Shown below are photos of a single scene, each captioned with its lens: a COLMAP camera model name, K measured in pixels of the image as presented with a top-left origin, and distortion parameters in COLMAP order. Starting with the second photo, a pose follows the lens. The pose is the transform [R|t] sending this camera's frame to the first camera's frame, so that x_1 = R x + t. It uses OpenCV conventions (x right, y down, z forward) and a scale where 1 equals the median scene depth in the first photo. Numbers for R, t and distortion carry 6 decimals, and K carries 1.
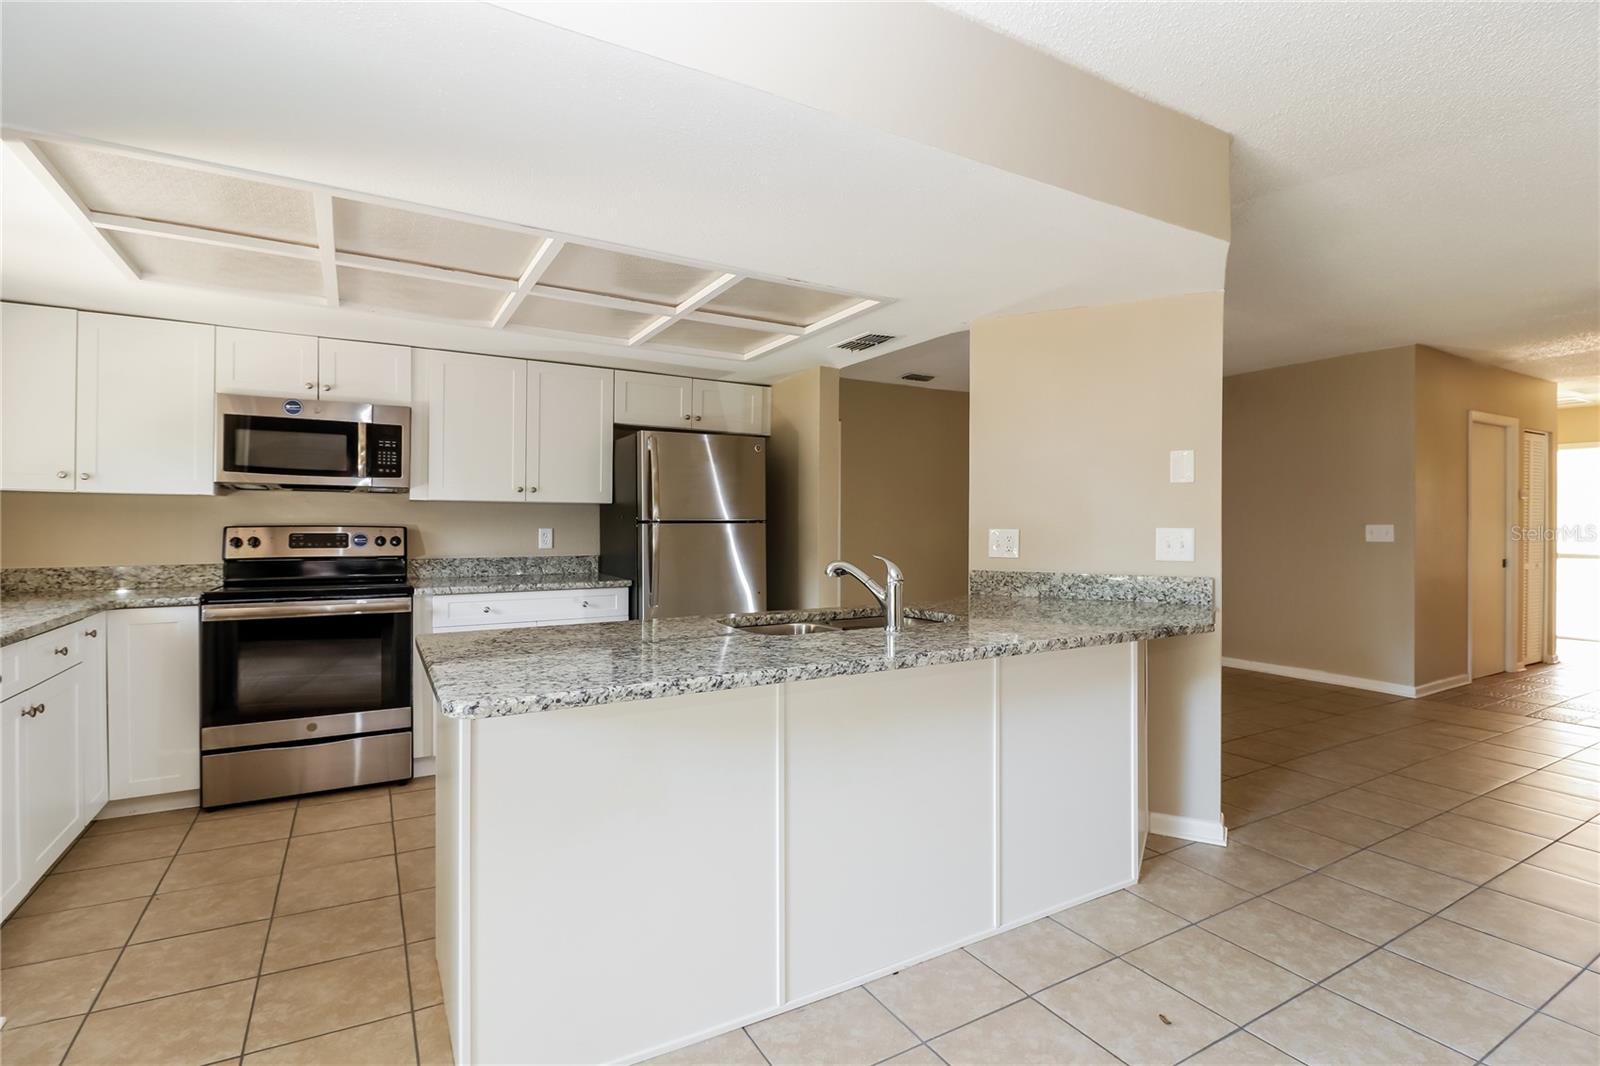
lens RADIAL K [[751.9, 0, 806.3], [0, 751.9, 529.5], [0, 0, 1]] dist [0.003995, -0.006982]
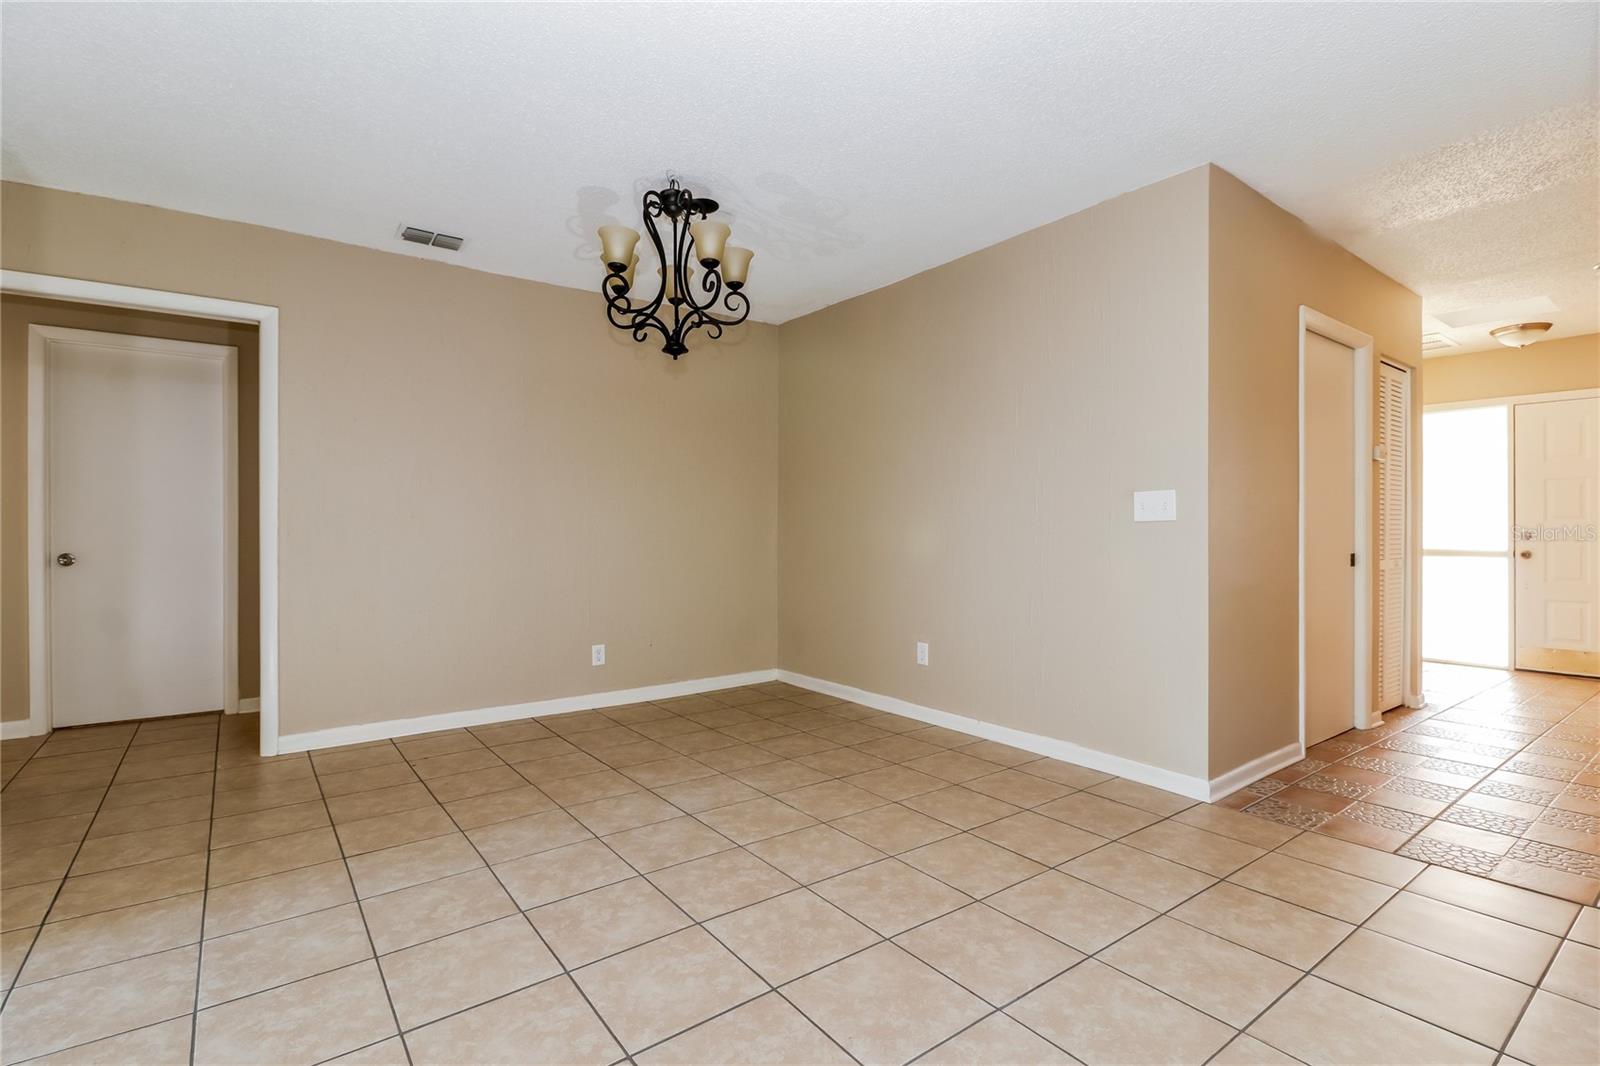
lens RADIAL K [[751.9, 0, 788.7], [0, 751.9, 524.3], [0, 0, 1]] dist [0.003995, -0.006982]
pose [[0.993591, 0.006715, 0.112832, 0.421080], [-0.005548, 0.999928, -0.010653, 0.026425], [-0.112895, 0.009959, 0.993557, 0.462575]]
